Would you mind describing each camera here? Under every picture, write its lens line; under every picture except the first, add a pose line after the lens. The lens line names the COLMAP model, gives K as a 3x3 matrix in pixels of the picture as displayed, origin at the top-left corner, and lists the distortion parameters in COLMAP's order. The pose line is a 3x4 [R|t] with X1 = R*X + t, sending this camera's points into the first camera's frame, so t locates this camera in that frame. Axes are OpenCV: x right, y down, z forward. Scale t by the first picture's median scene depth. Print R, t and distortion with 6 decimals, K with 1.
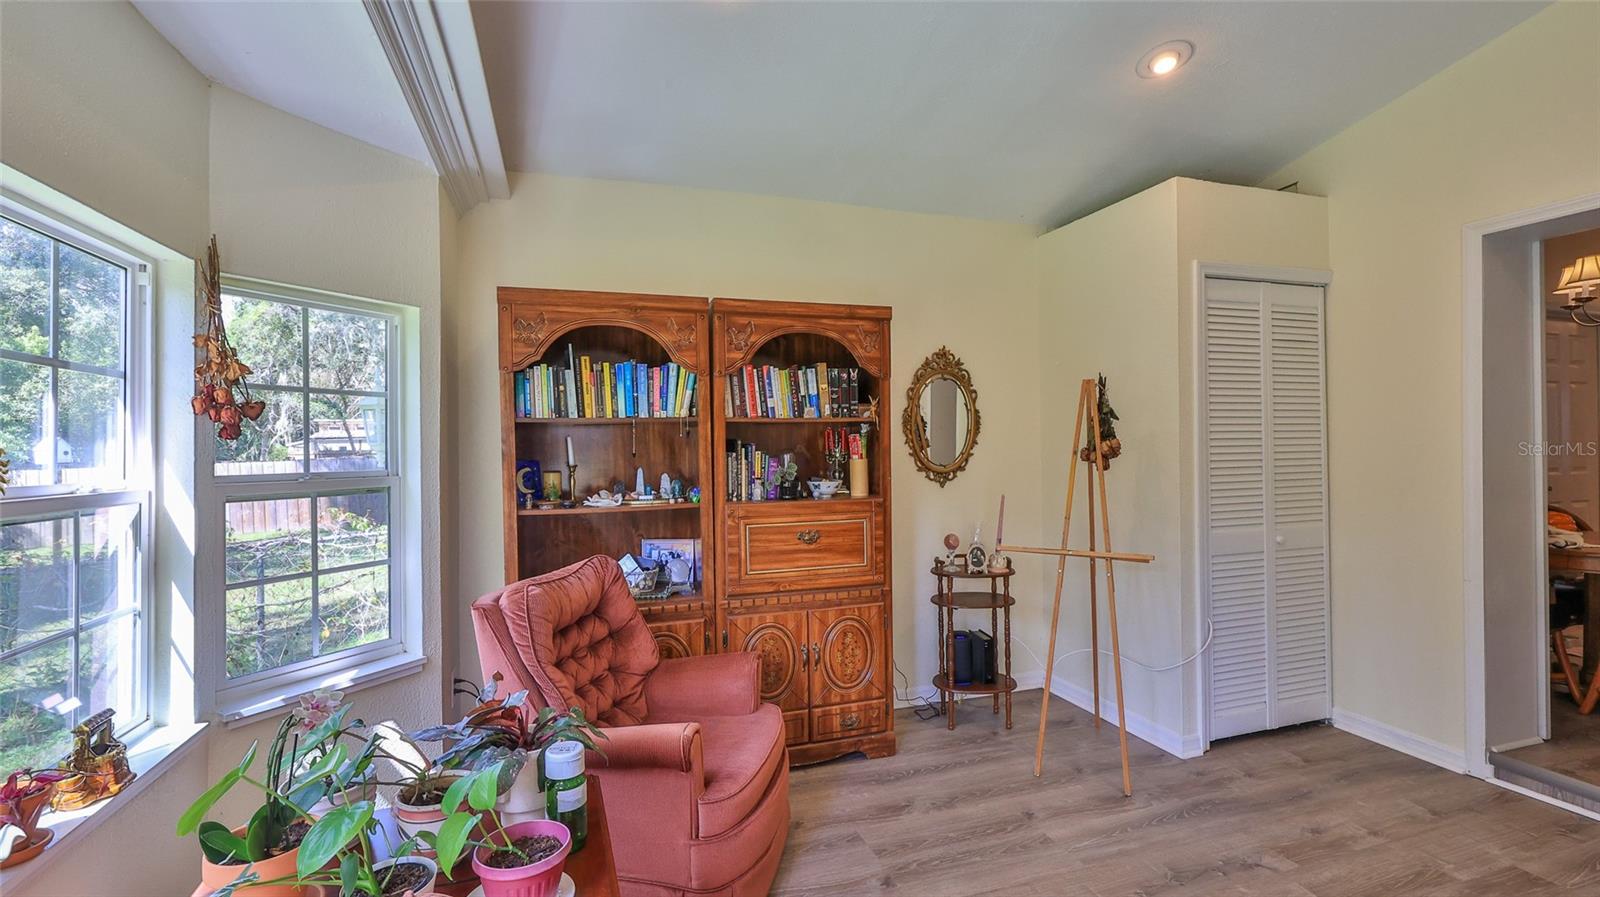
lens RADIAL K [[707.4, 0, 797.2], [0, 707.4, 447.3], [0, 0, 1]] dist [-0.000656, -0.000308]
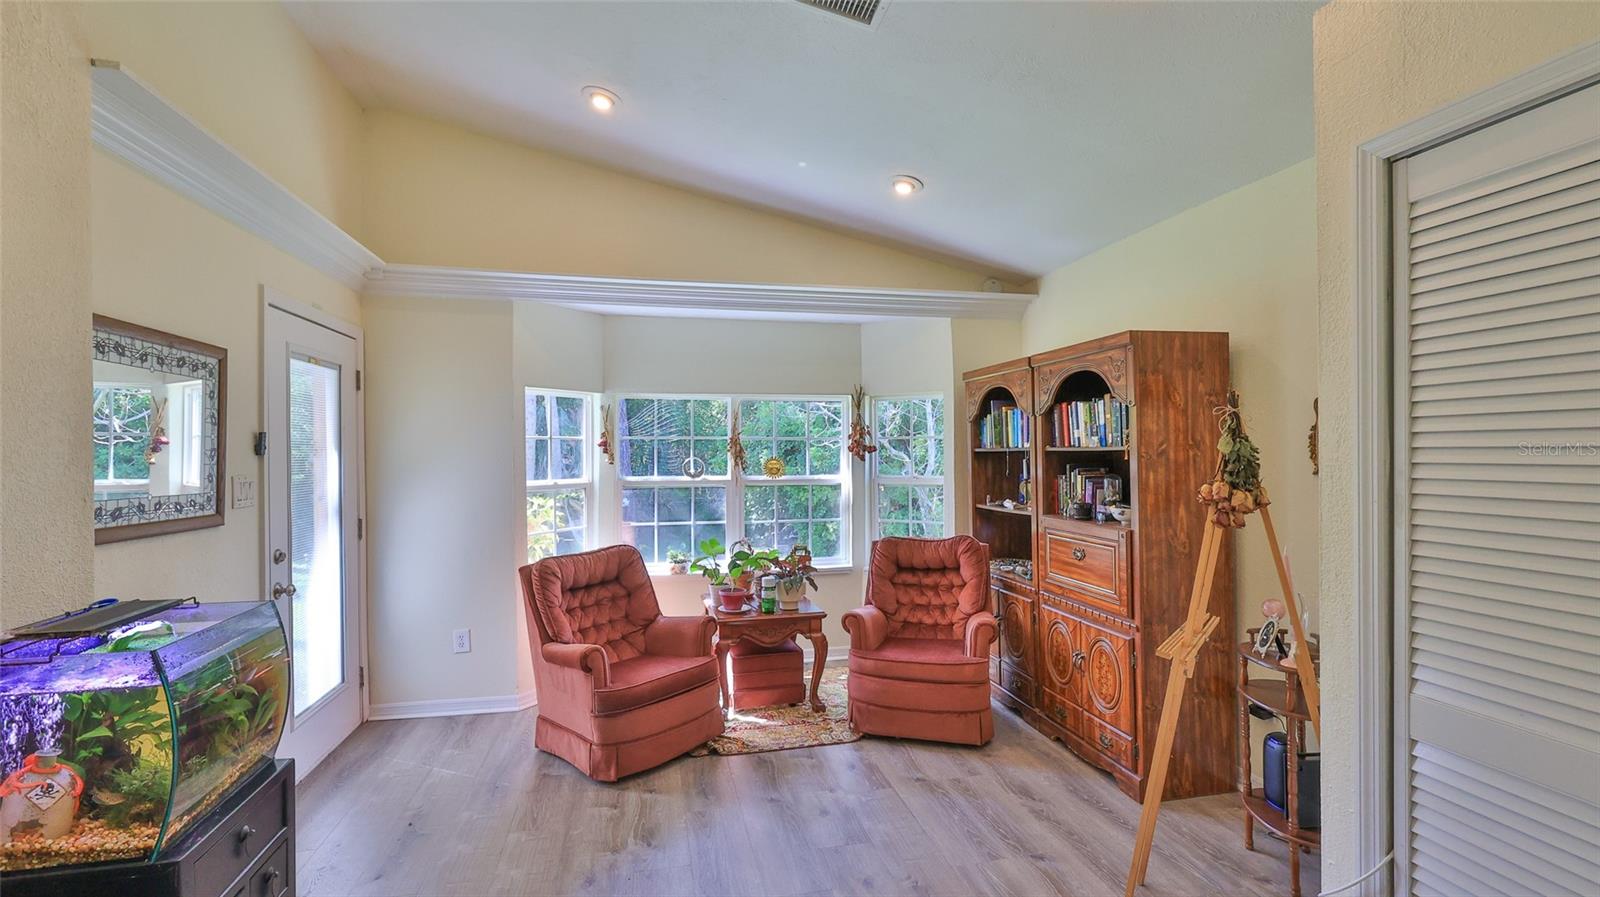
lens RADIAL K [[707.4, 0, 791.3], [0, 707.4, 446.7], [0, 0, 1]] dist [-0.000656, -0.000308]
pose [[-0.118711, 0.009259, -0.992886, 1.195521], [0.018395, 0.999805, 0.007124, -0.060335], [0.992758, -0.017418, -0.118858, 0.695757]]
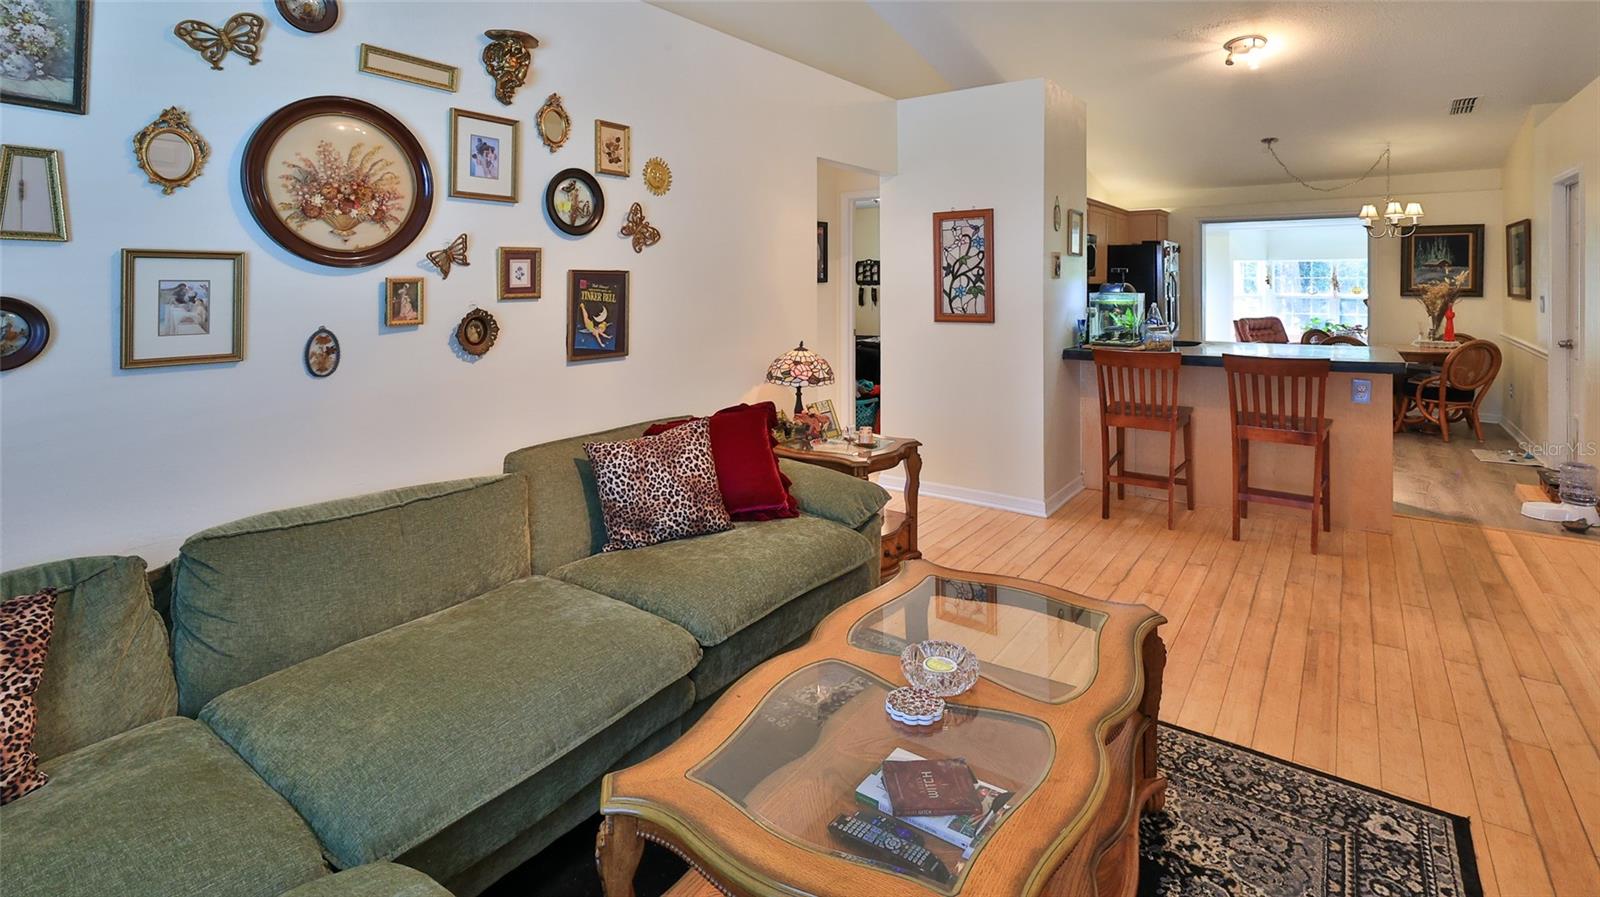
lens RADIAL K [[707.4, 0, 815.4], [0, 707.4, 282.0], [0, 0, 1]] dist [-0.000656, -0.000308]
pose [[-0.830199, 0.013429, -0.557305, 3.620898], [0.018471, 0.999824, -0.003423, -0.083995], [0.557161, -0.013136, -0.830301, 1.803414]]
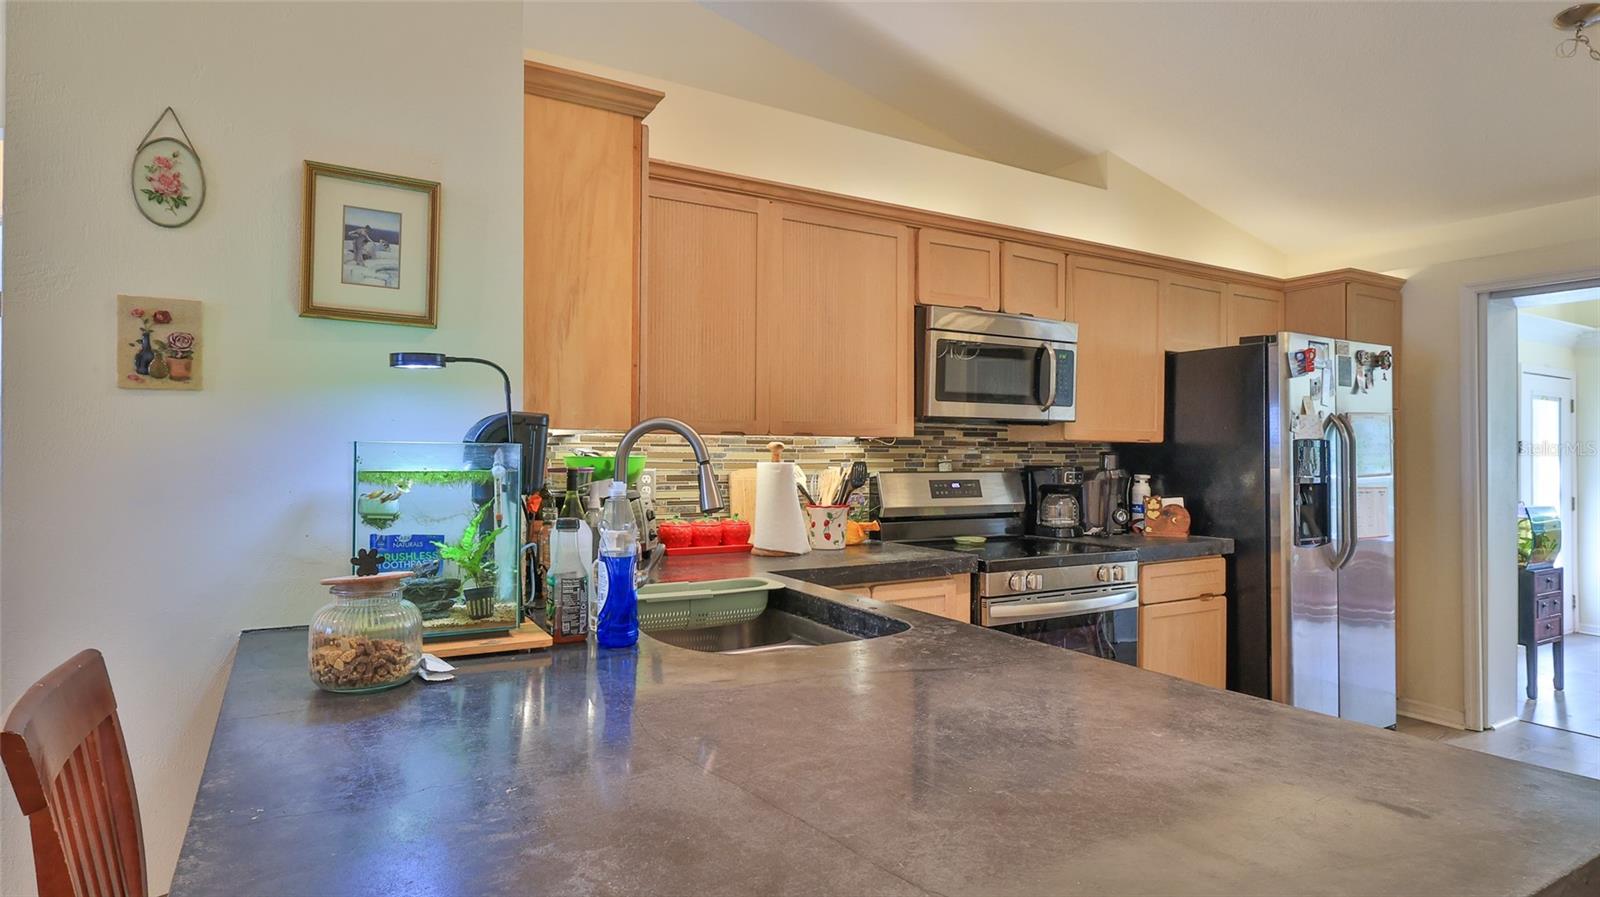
lens RADIAL K [[870.1, 0, 812.6], [0, 870.1, 447.5], [0, 0, 1]] dist [0.006327, 0.000245]
pose [[-0.975501, 0.002752, -0.219979, 2.415082], [0.006343, 0.999858, -0.015622, -0.048581], [0.219905, -0.016635, -0.975379, 1.534877]]
